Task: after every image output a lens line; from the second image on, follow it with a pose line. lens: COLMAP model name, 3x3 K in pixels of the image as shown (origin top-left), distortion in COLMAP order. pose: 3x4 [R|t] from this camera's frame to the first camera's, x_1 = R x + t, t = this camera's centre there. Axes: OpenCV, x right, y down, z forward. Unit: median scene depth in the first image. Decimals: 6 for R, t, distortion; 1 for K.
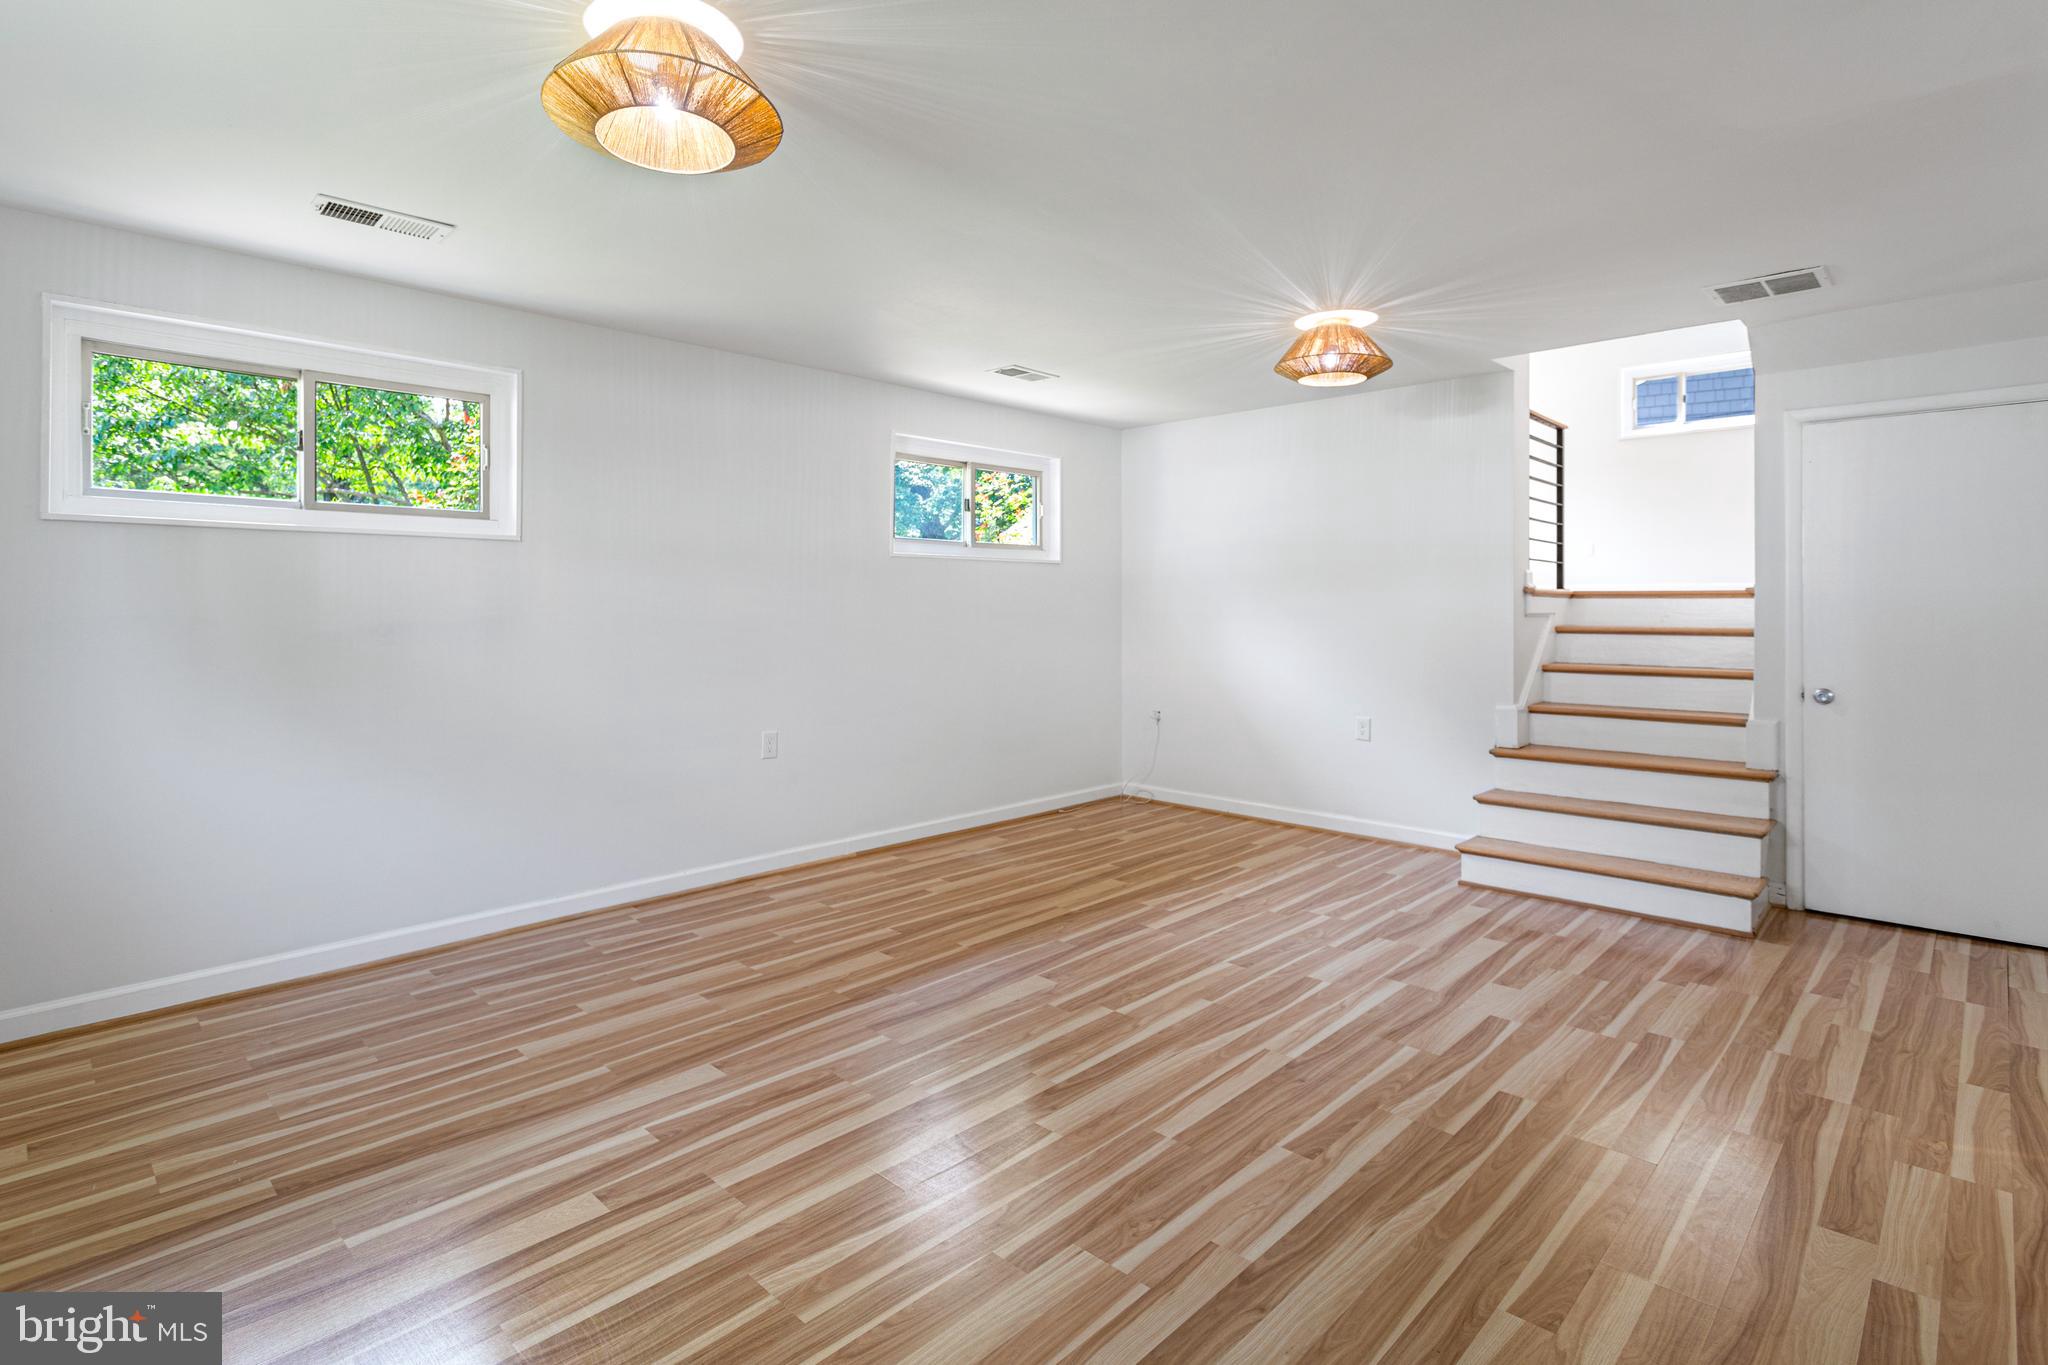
lens RADIAL K [[1003.4, 0, 996.6], [0, 1003.4, 612.8], [0, 0, 1]] dist [0.000528, 0.003785]
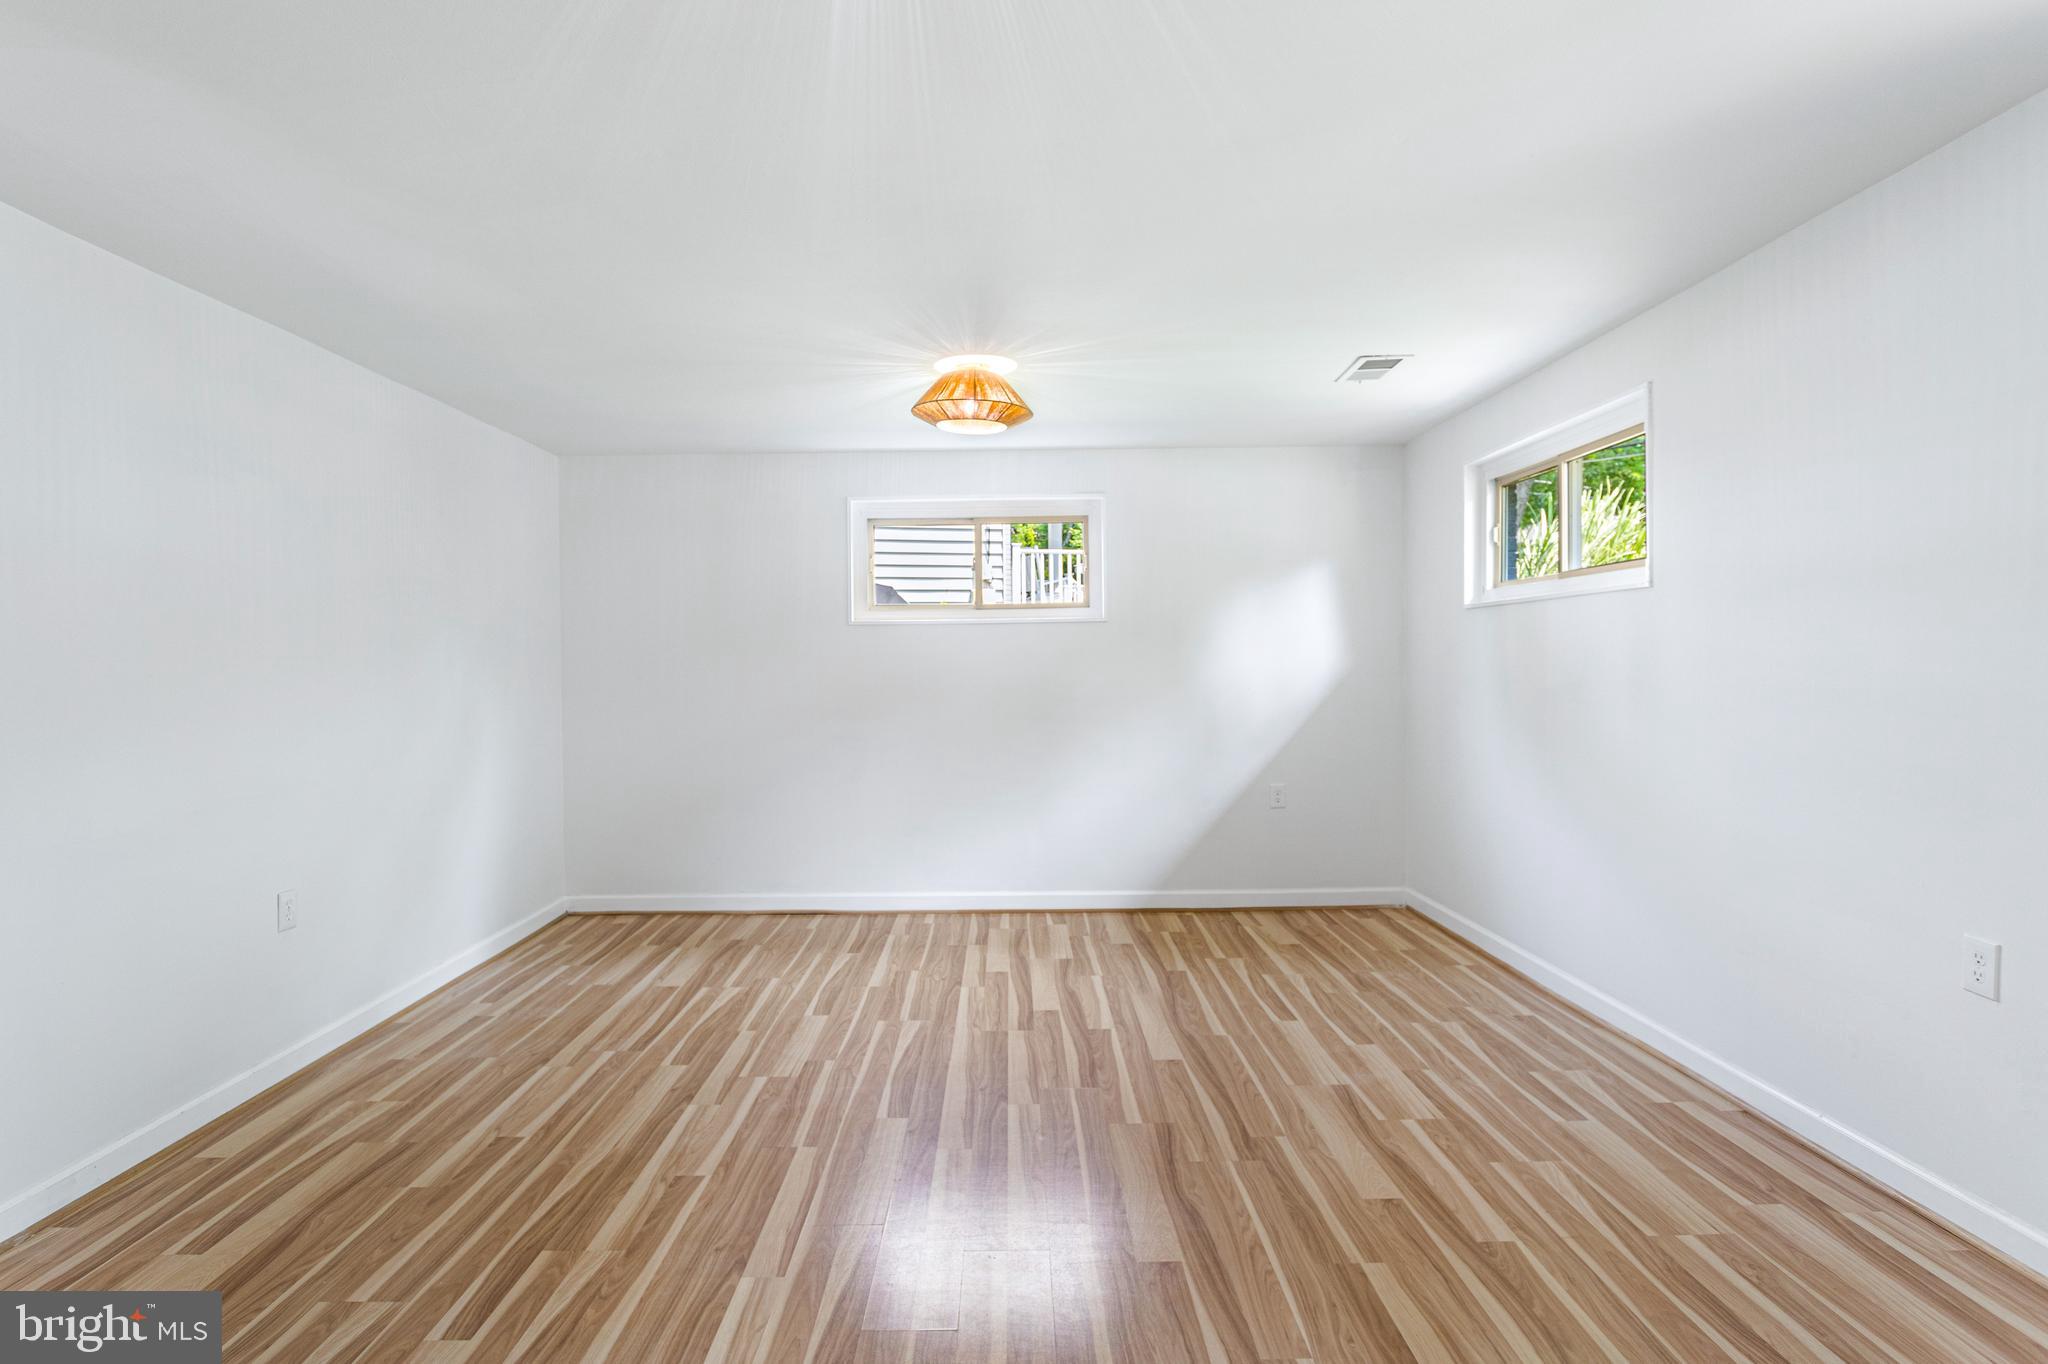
lens RADIAL K [[1003.4, 0, 1021.2], [0, 1003.4, 675.4], [0, 0, 1]] dist [0.000528, 0.003785]
pose [[-0.692403, 0.020001, -0.721233, 0.804673], [0.010506, 0.999789, 0.017640, -0.032641], [0.721434, 0.004637, -0.692467, 1.953508]]
